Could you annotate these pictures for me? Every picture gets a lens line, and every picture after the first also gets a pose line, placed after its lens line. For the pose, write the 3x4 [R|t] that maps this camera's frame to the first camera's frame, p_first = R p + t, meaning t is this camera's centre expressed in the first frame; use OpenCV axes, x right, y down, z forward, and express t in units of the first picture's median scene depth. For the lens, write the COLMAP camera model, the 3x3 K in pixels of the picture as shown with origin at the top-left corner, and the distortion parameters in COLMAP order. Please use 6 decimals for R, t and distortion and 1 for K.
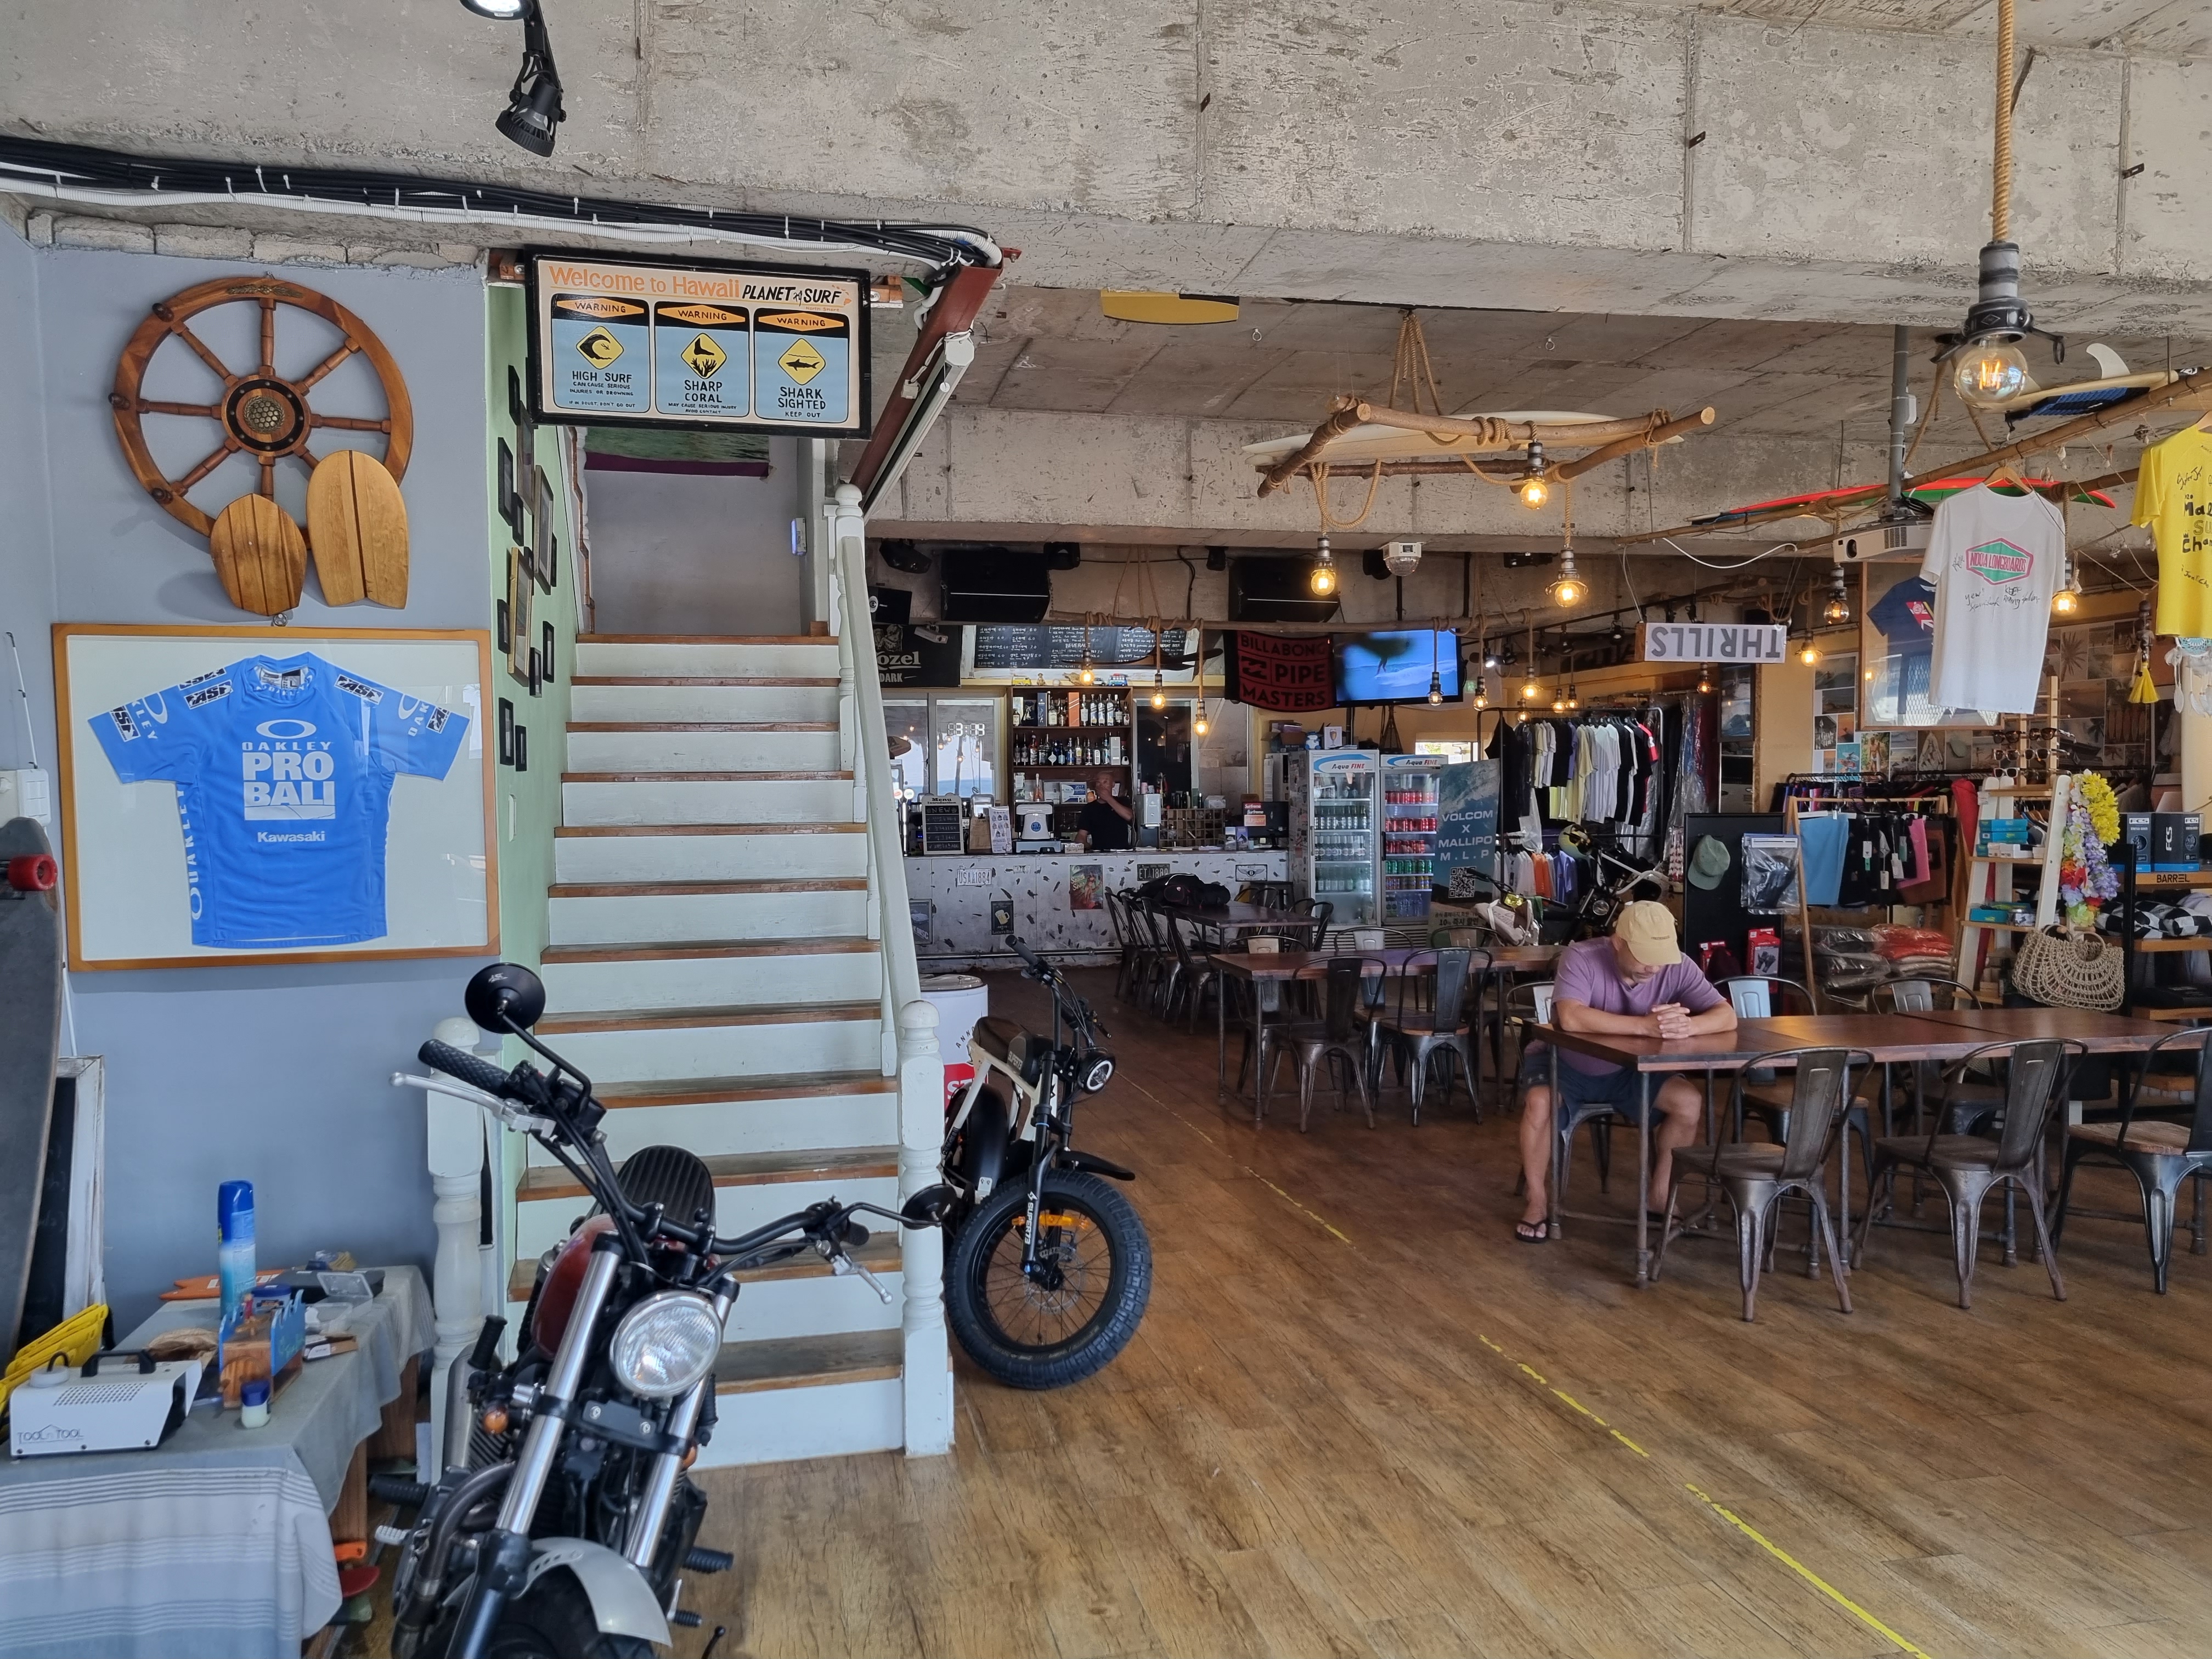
lens RADIAL K [[1660.2, 0, 1069.2], [0, 1660.2, 833.3], [0, 0, 1]] dist [0.052486, -0.000057]
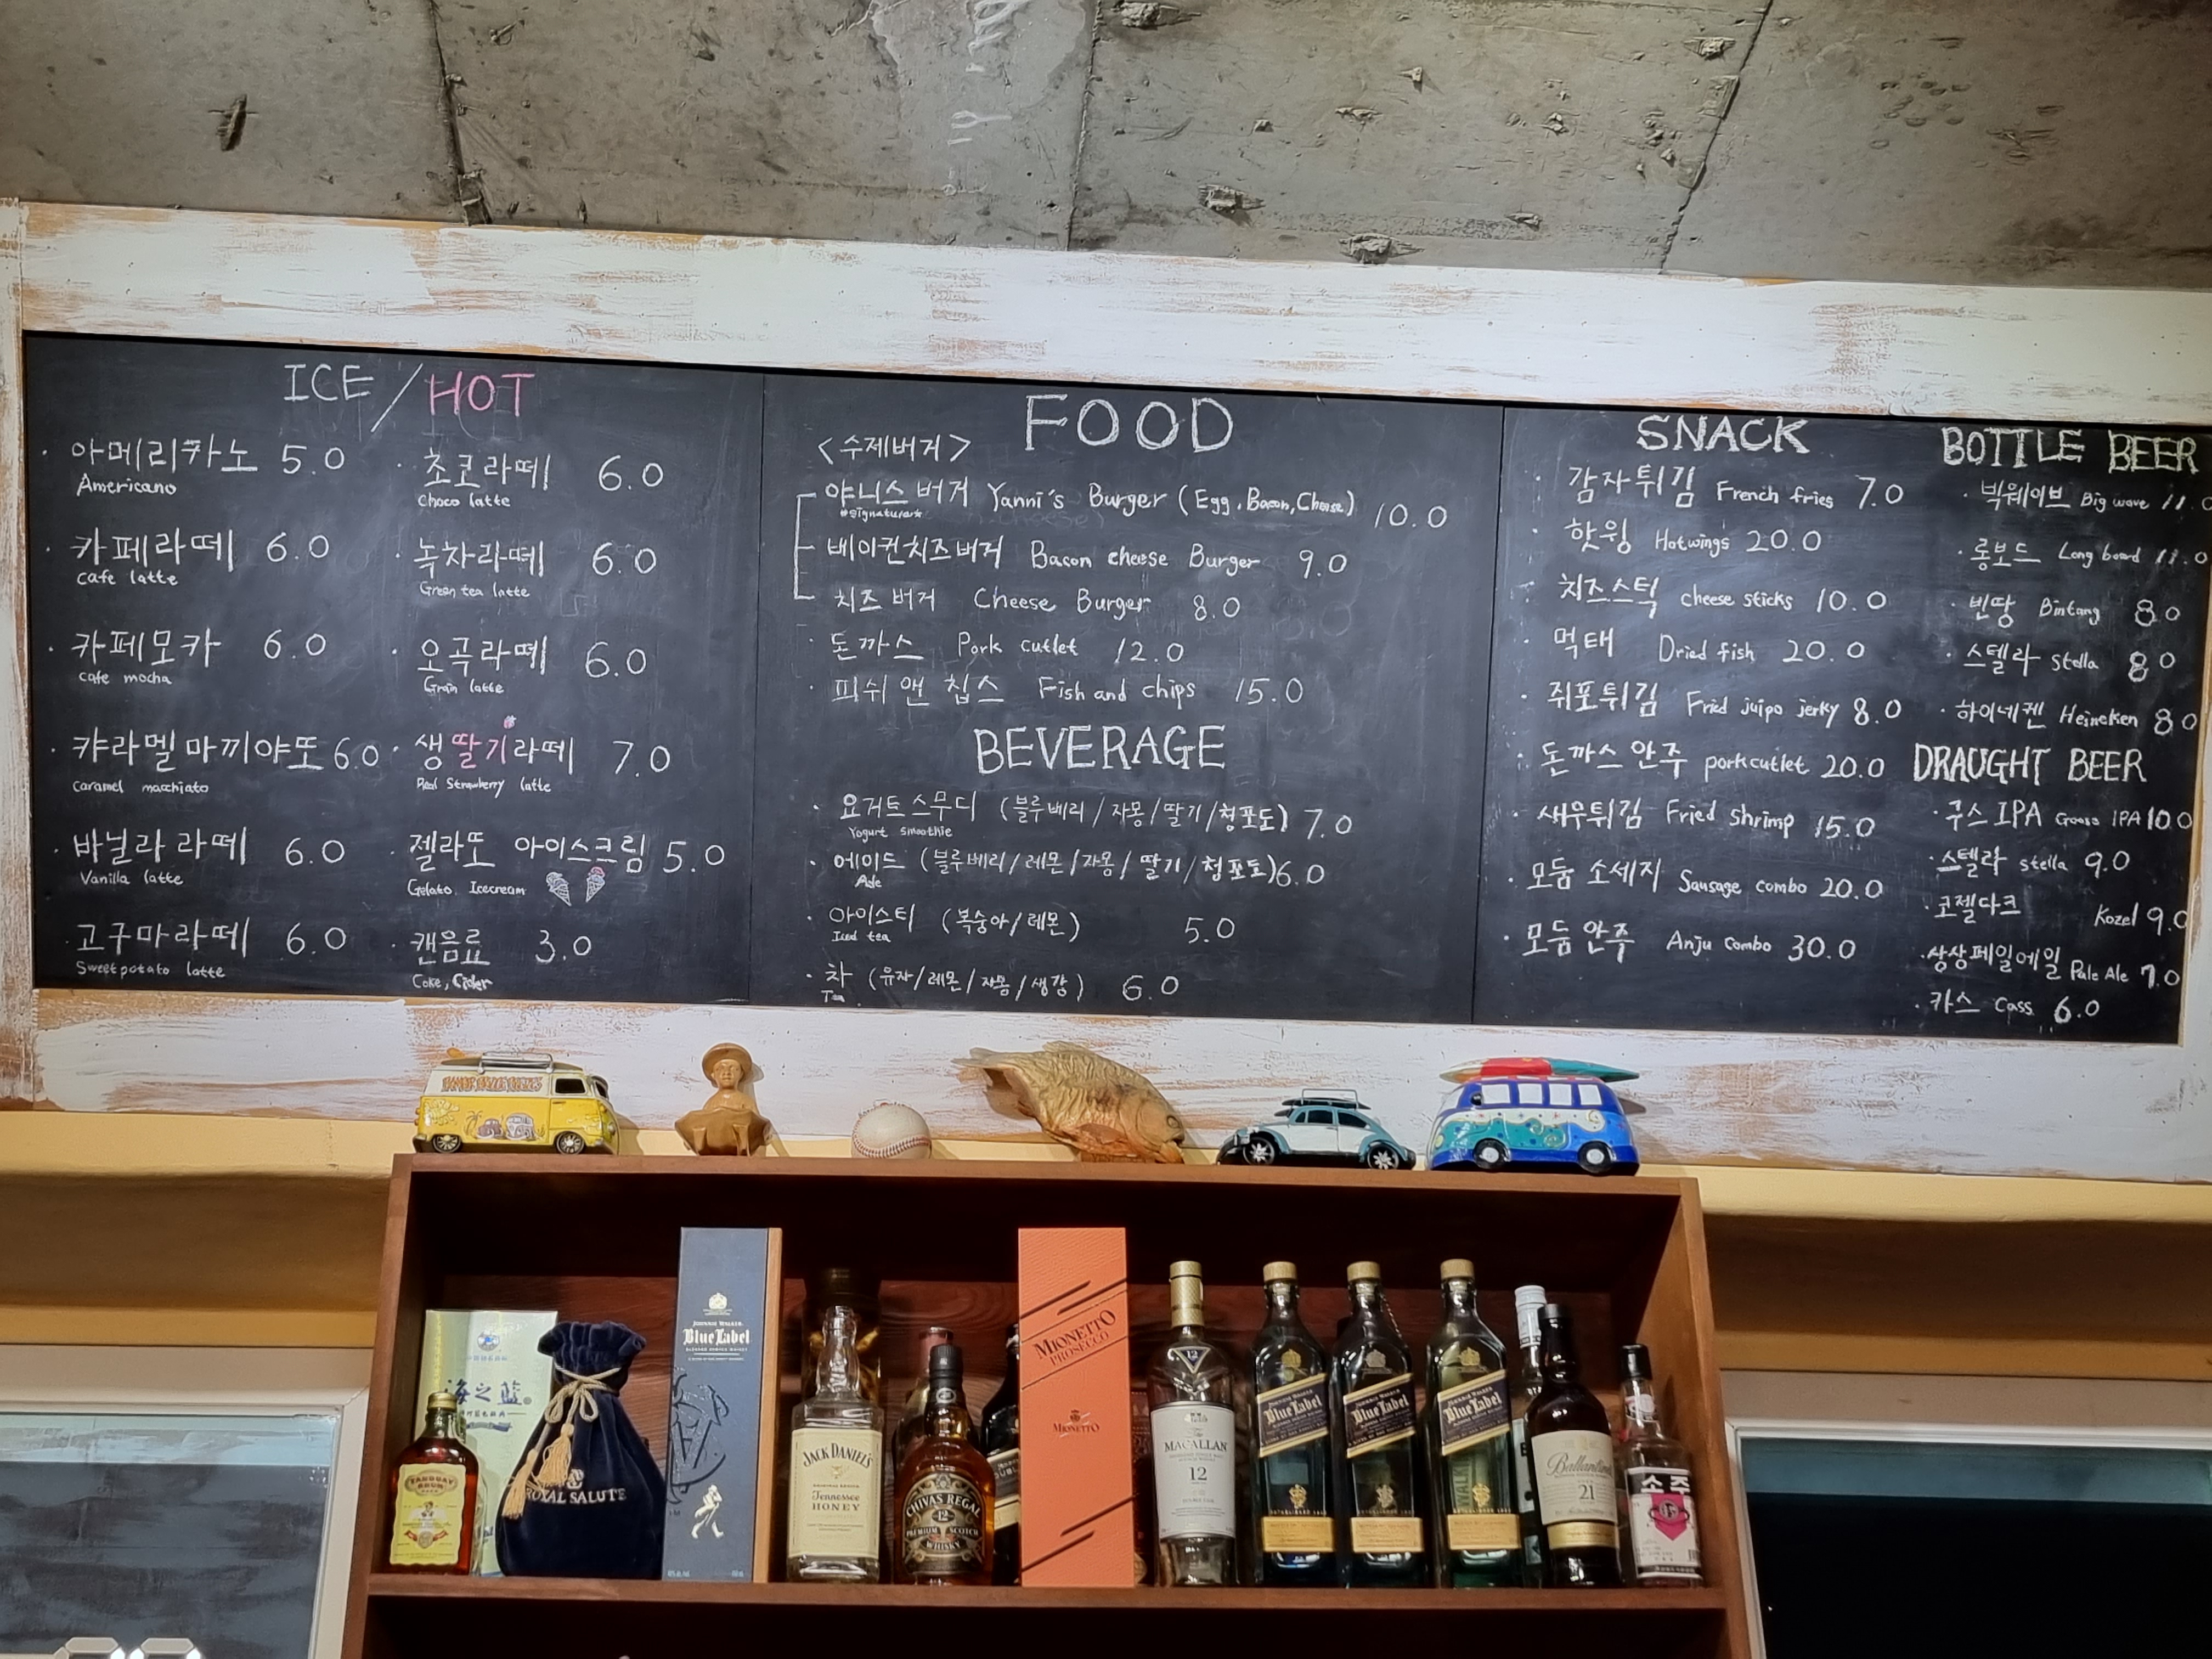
lens RADIAL K [[3095.7, 0, 1035.0], [0, 3095.7, 828.6], [0, 0, 1]] dist [0.031797, 0.025700]
pose [[0.991651, -0.054079, -0.117063, 0.022664], [-0.009416, 0.875022, -0.483992, -0.019714], [0.128607, 0.481054, 0.867207, 0.841288]]
